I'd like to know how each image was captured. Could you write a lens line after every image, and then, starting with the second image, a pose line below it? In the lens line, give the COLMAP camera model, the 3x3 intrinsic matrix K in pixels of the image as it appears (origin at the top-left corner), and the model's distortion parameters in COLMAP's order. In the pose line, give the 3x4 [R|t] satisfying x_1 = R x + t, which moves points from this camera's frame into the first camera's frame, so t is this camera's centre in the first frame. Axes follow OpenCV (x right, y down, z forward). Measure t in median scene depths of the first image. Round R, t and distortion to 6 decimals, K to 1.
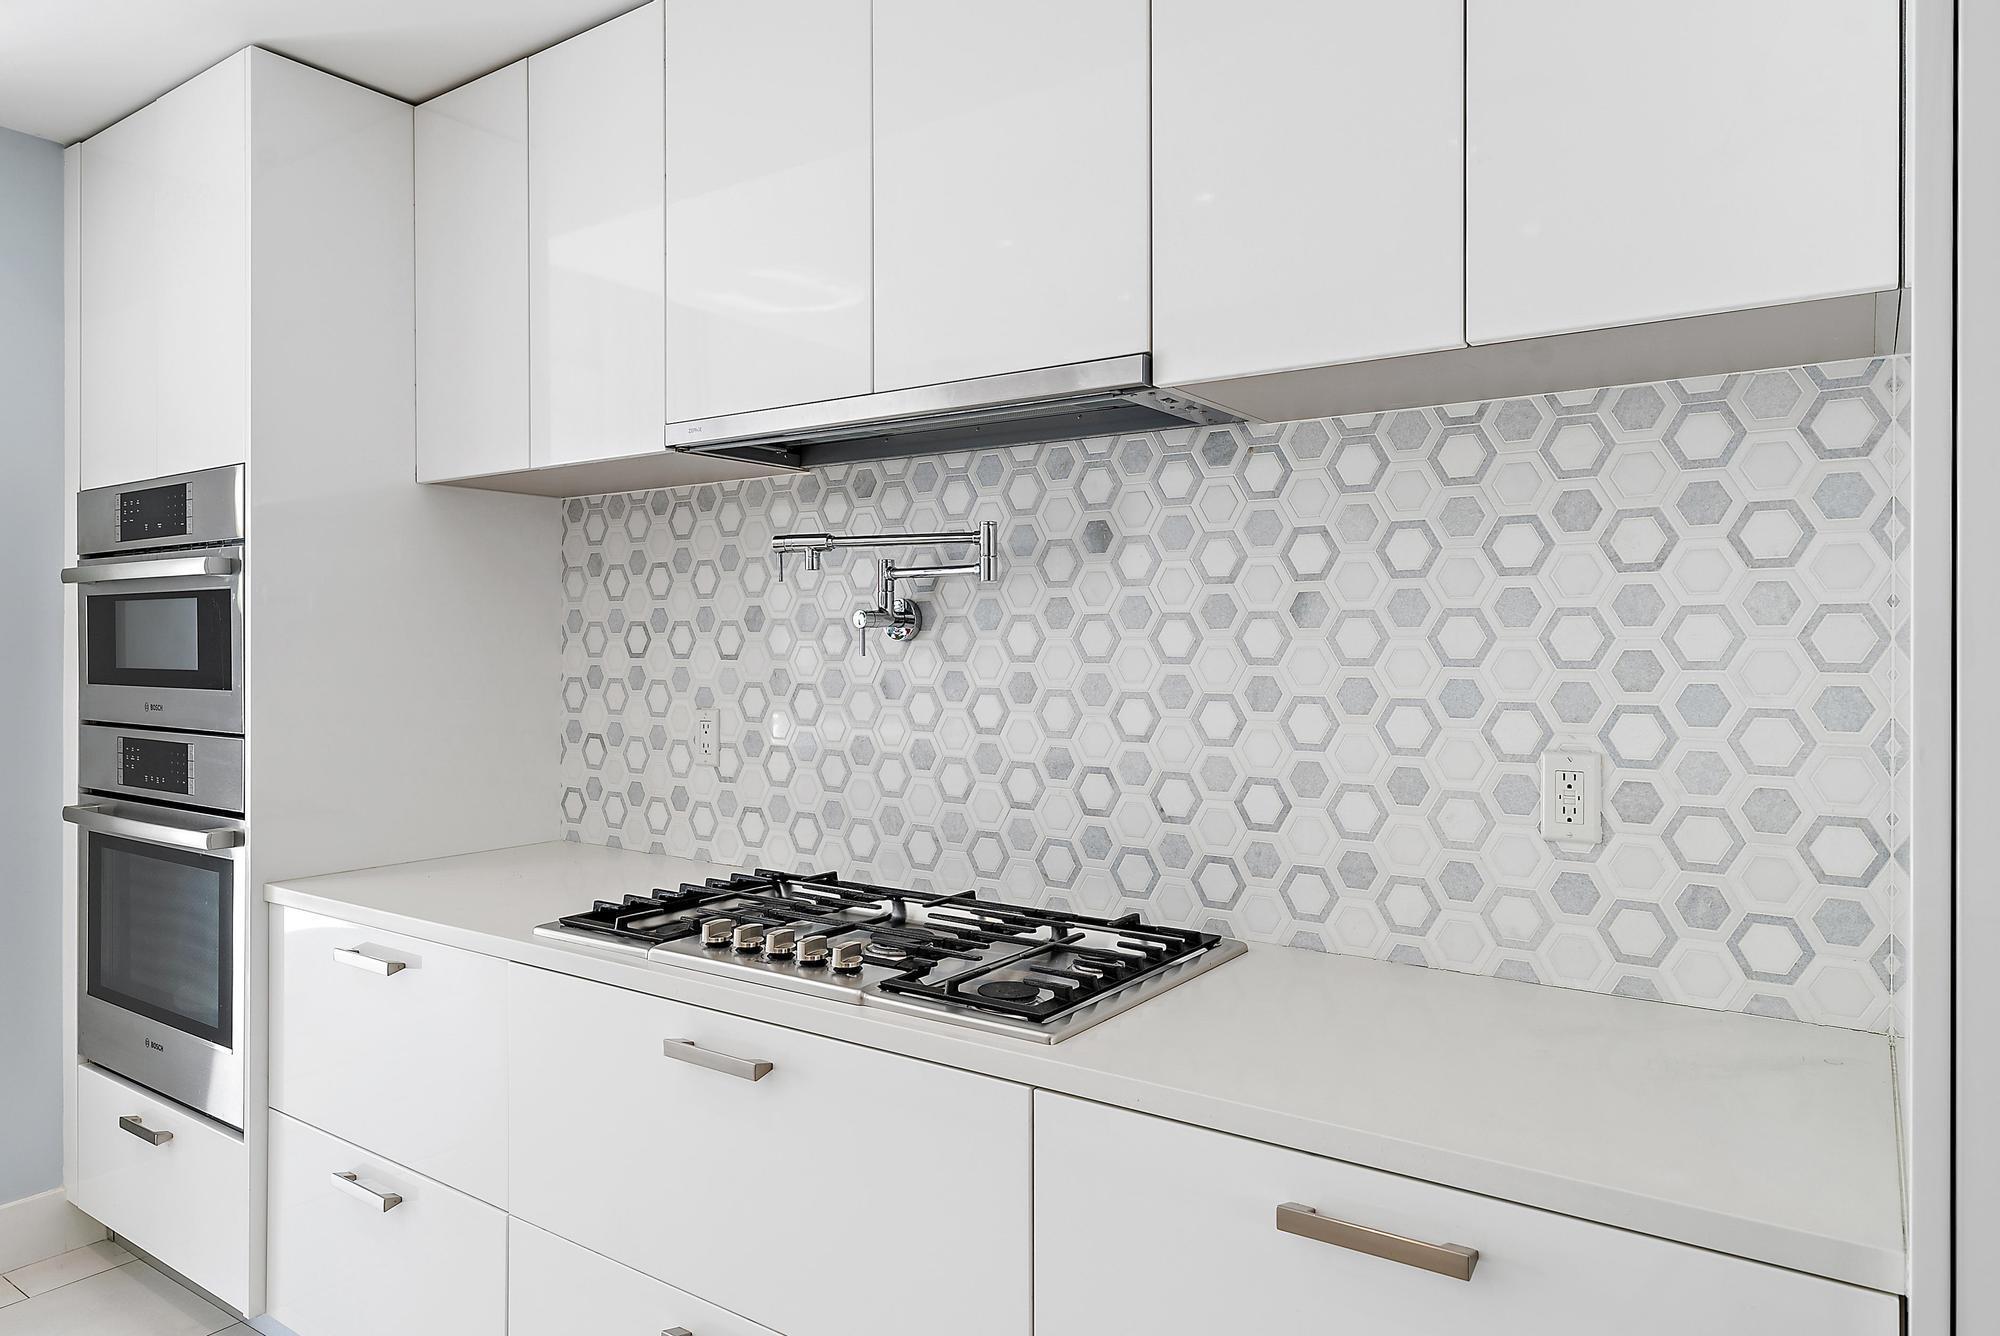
lens RADIAL K [[1238.9, 0, 1008.4], [0, 1238.9, 649.6], [0, 0, 1]] dist [0.004194, -0.000422]
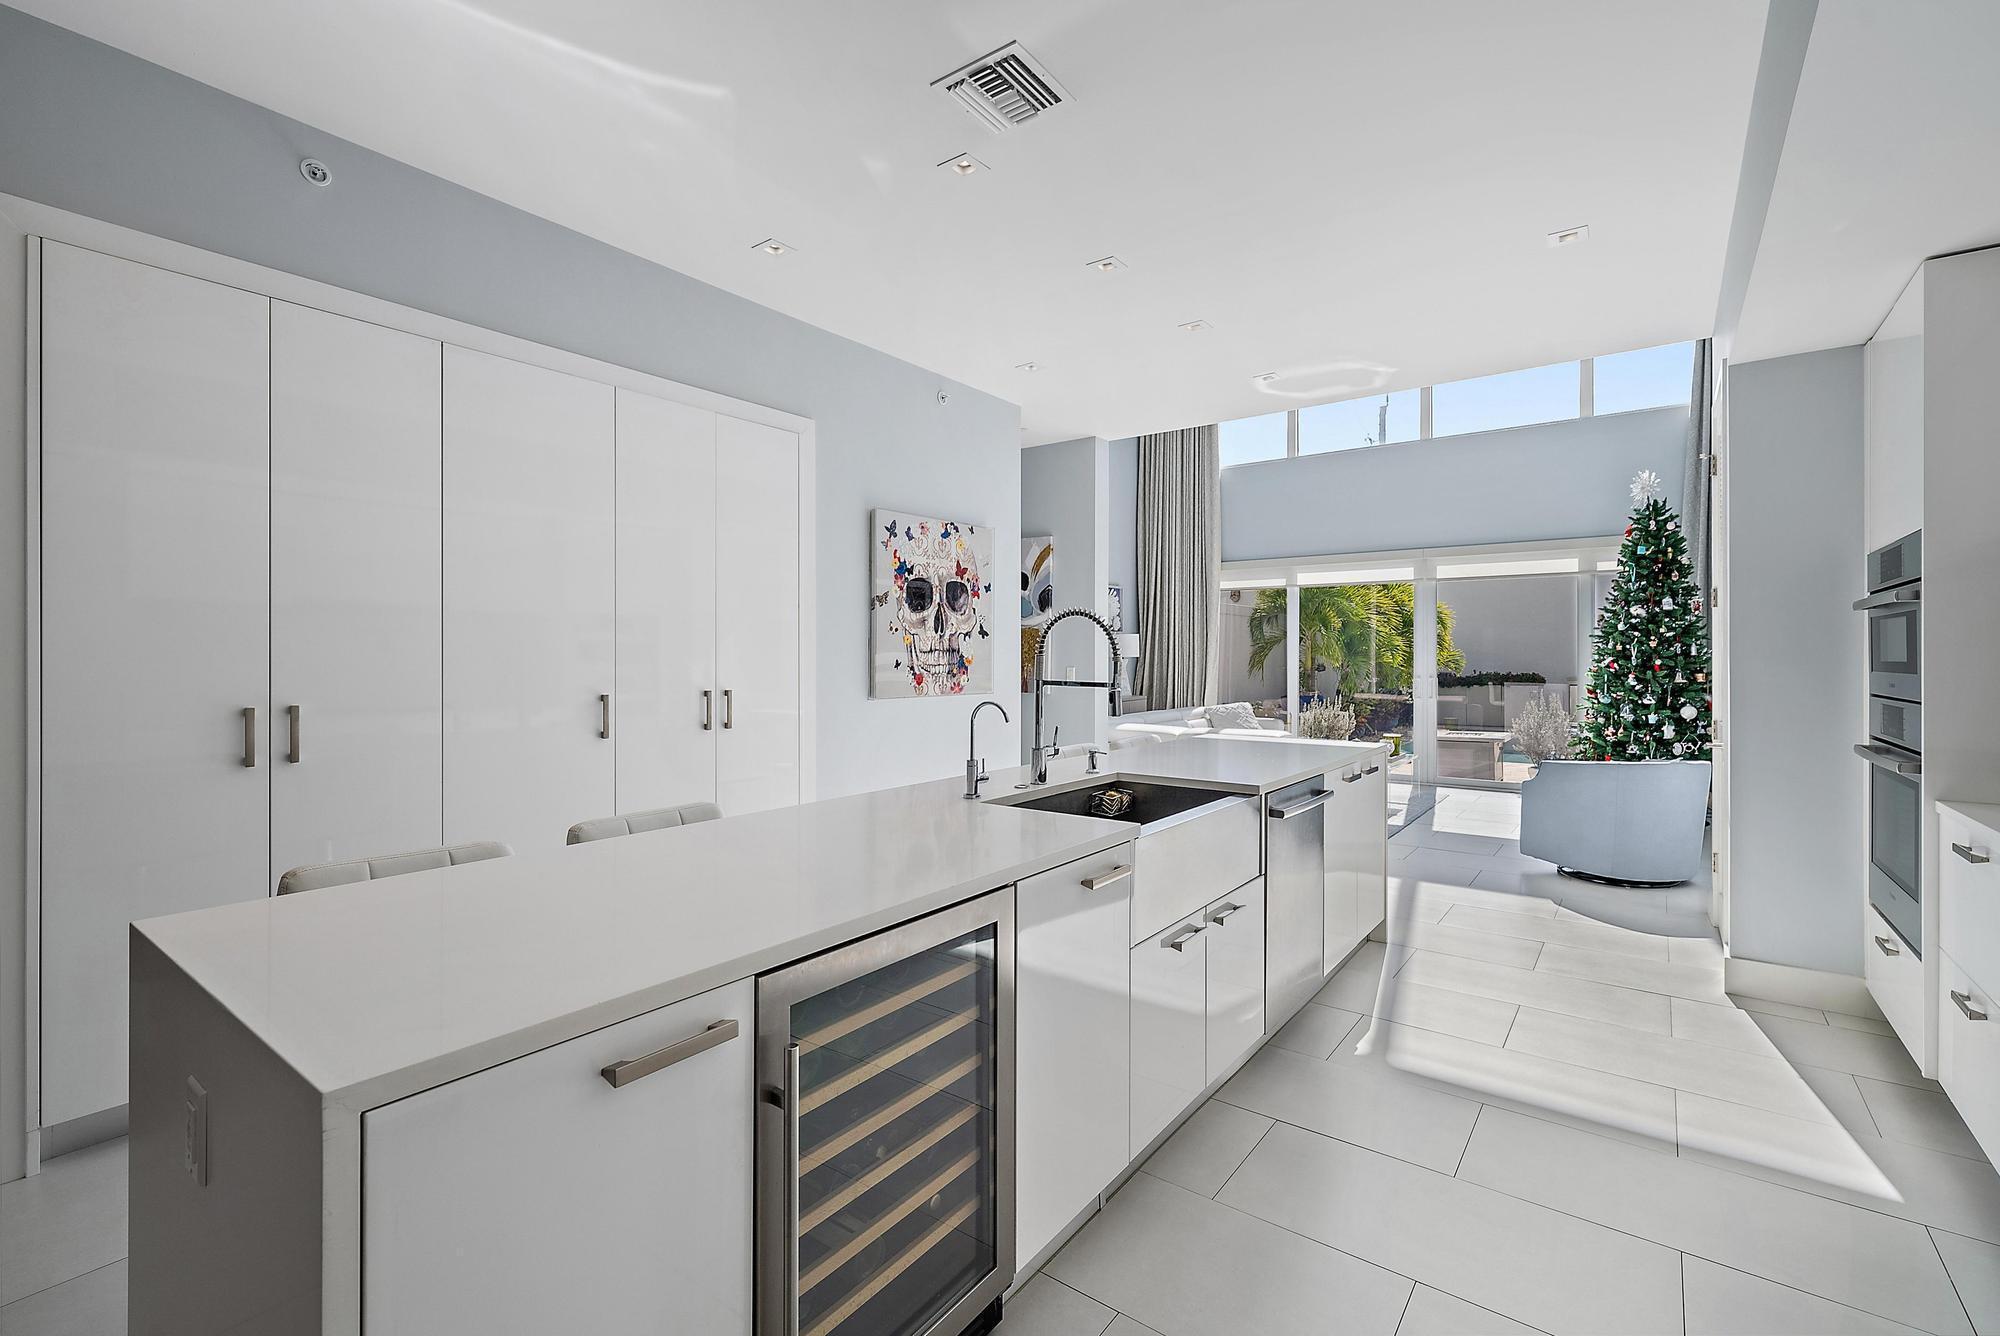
lens RADIAL K [[880.1, 0, 993.5], [0, 880.1, 659.0], [0, 0, 1]] dist [-0.001655, 0.000150]
pose [[-0.042773, 0.000179, -0.999085, 0.587791], [-0.003072, 0.999995, 0.000311, 0.018163], [0.999080, 0.003083, -0.042772, -0.133436]]
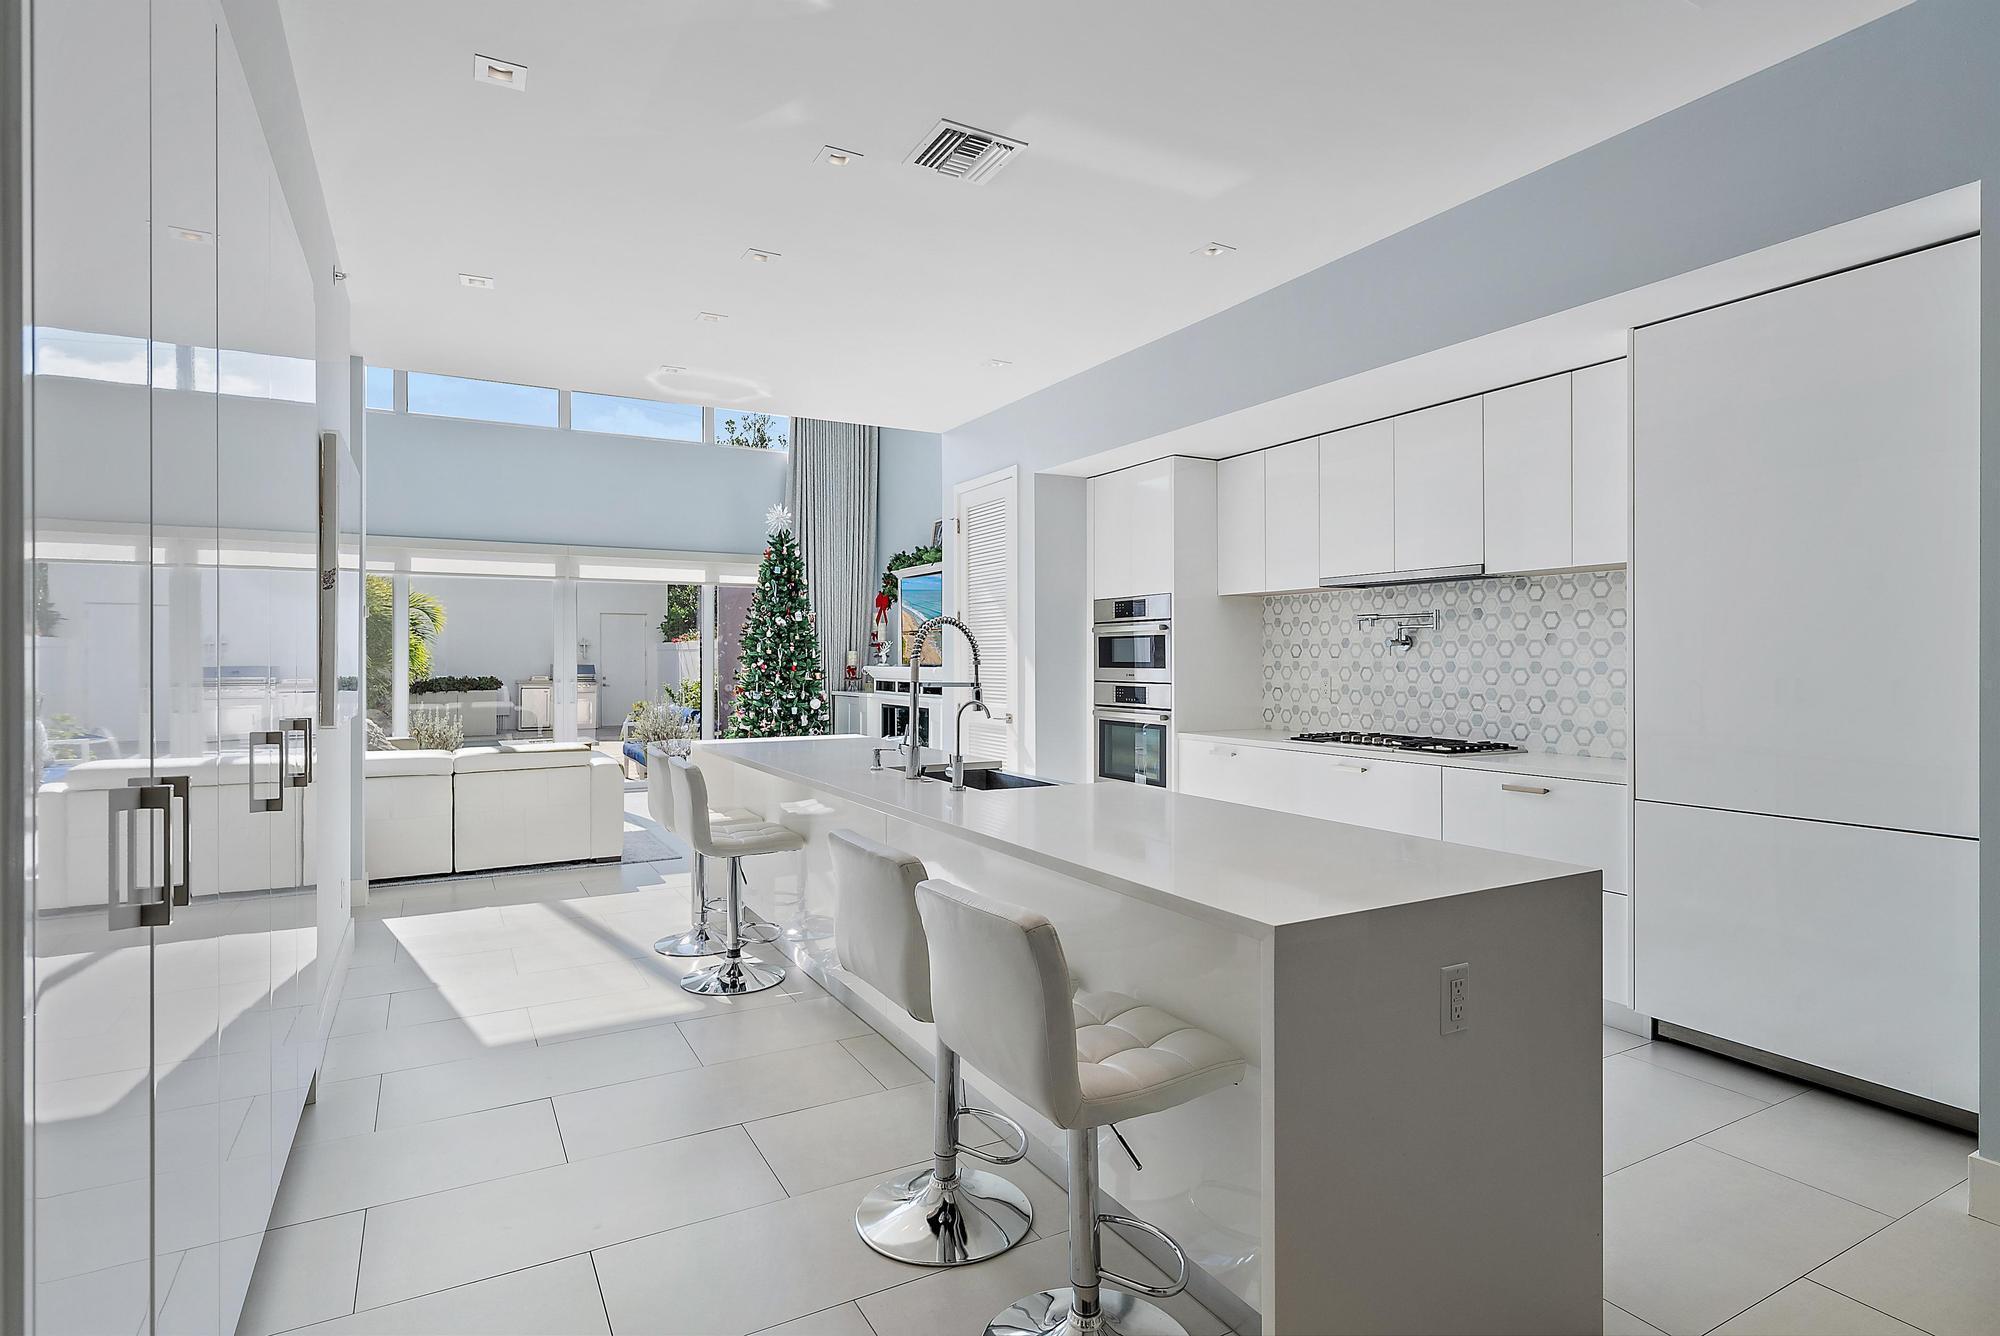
lens RADIAL K [[1019.7, 0, 1006.9], [0, 1019.7, 658.5], [0, 0, 1]] dist [-0.000015, -0.000668]
pose [[0.899894, -0.003115, -0.436097, 0.113604], [0.001792, 0.999992, -0.003446, 0.017591], [0.436104, 0.002320, 0.899893, -1.510162]]
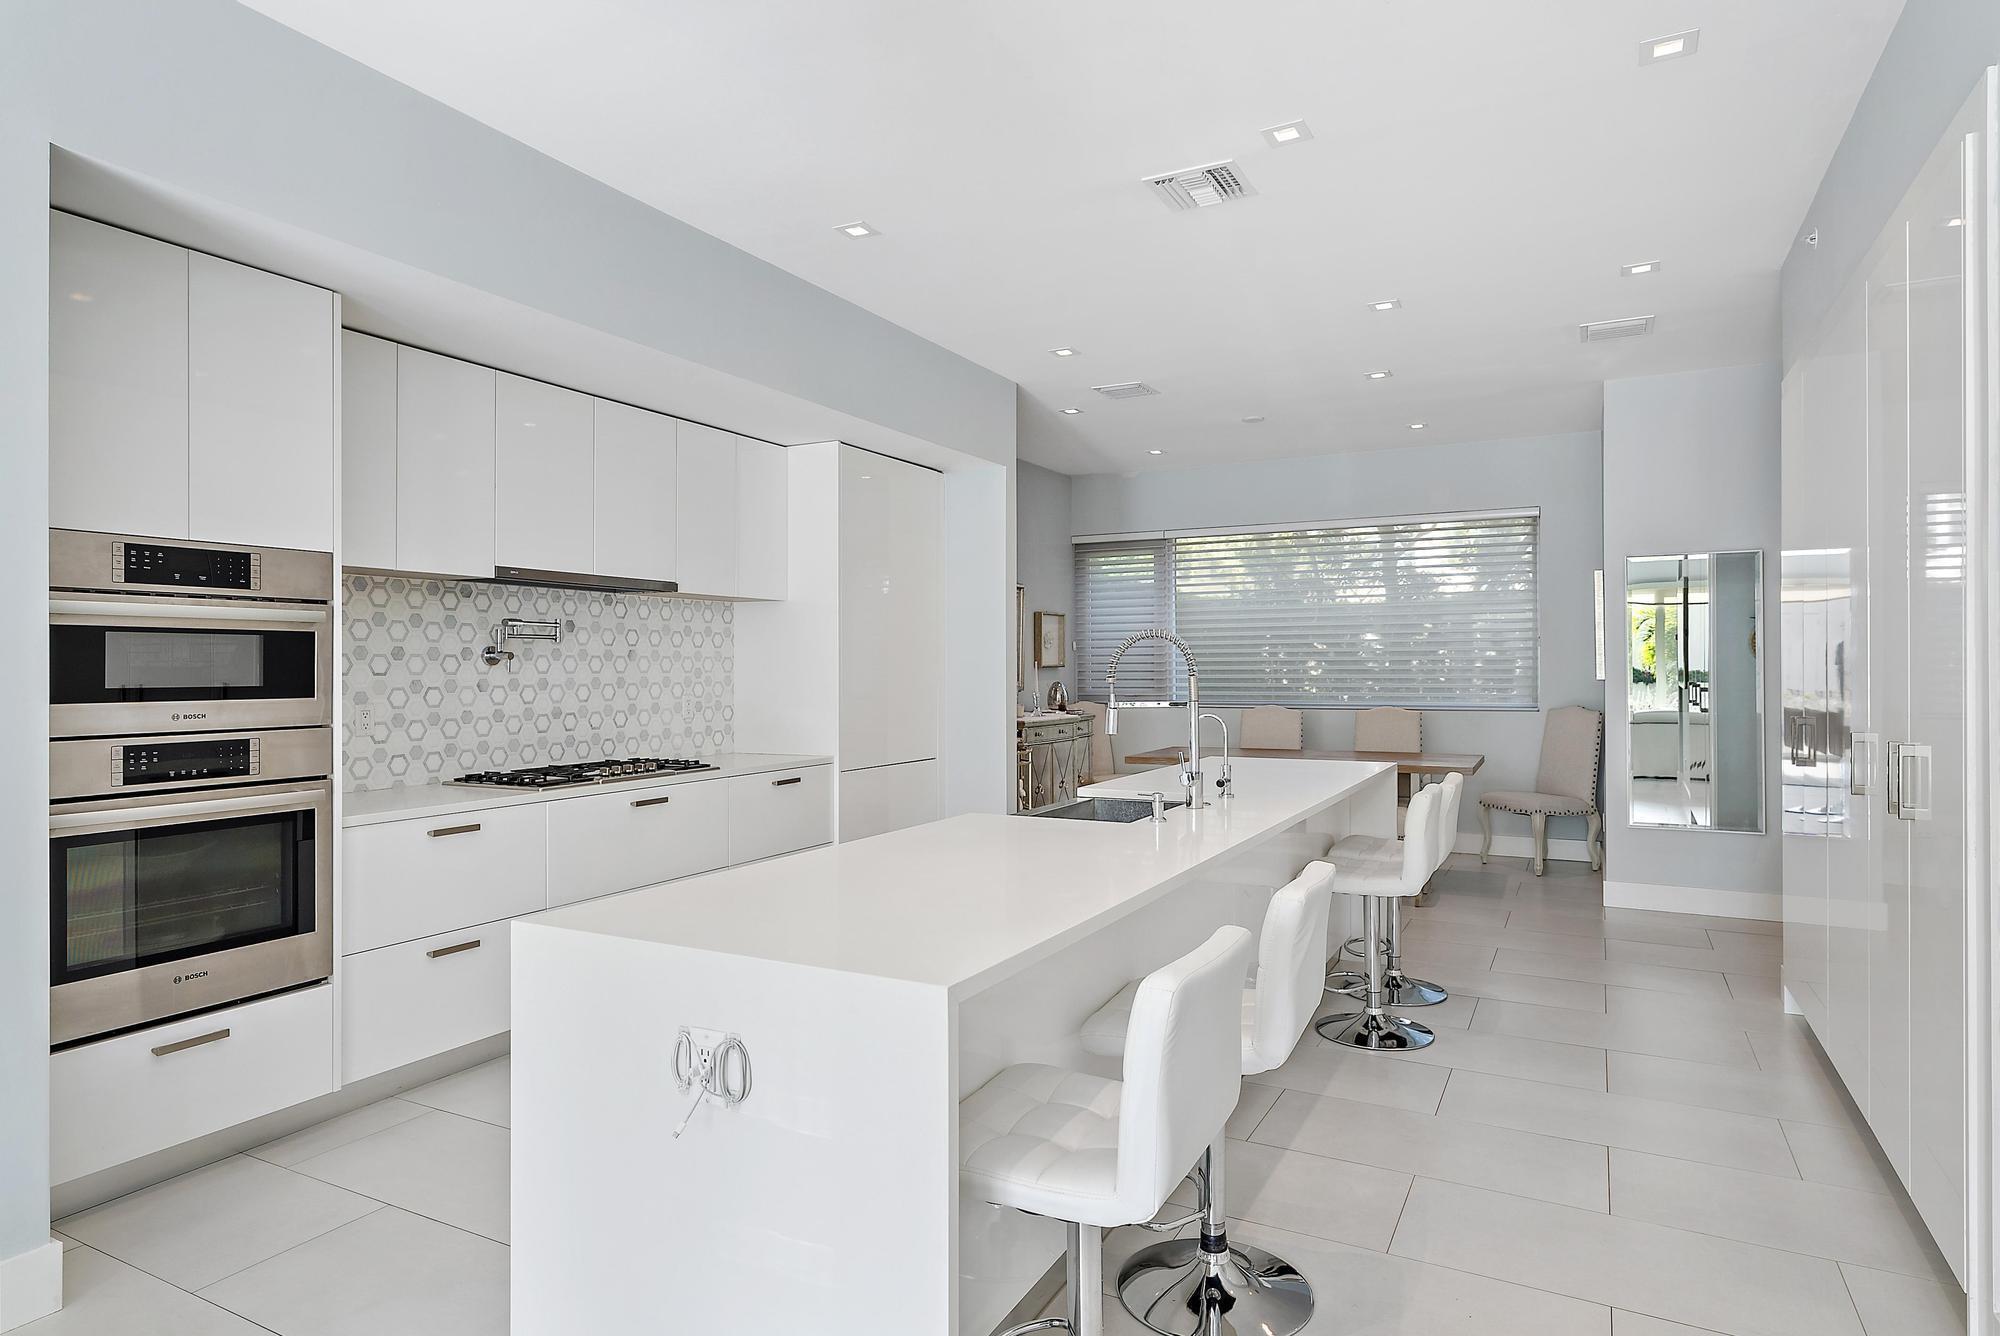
lens RADIAL K [[1127.4, 0, 1004.6], [0, 1127.4, 659.4], [0, 0, 1]] dist [0.001548, 0.000183]
pose [[-0.122955, 0.004357, 0.992403, -2.307132], [0.003957, 0.999985, -0.003900, -0.006450], [-0.992404, 0.003447, -0.122970, 0.350373]]
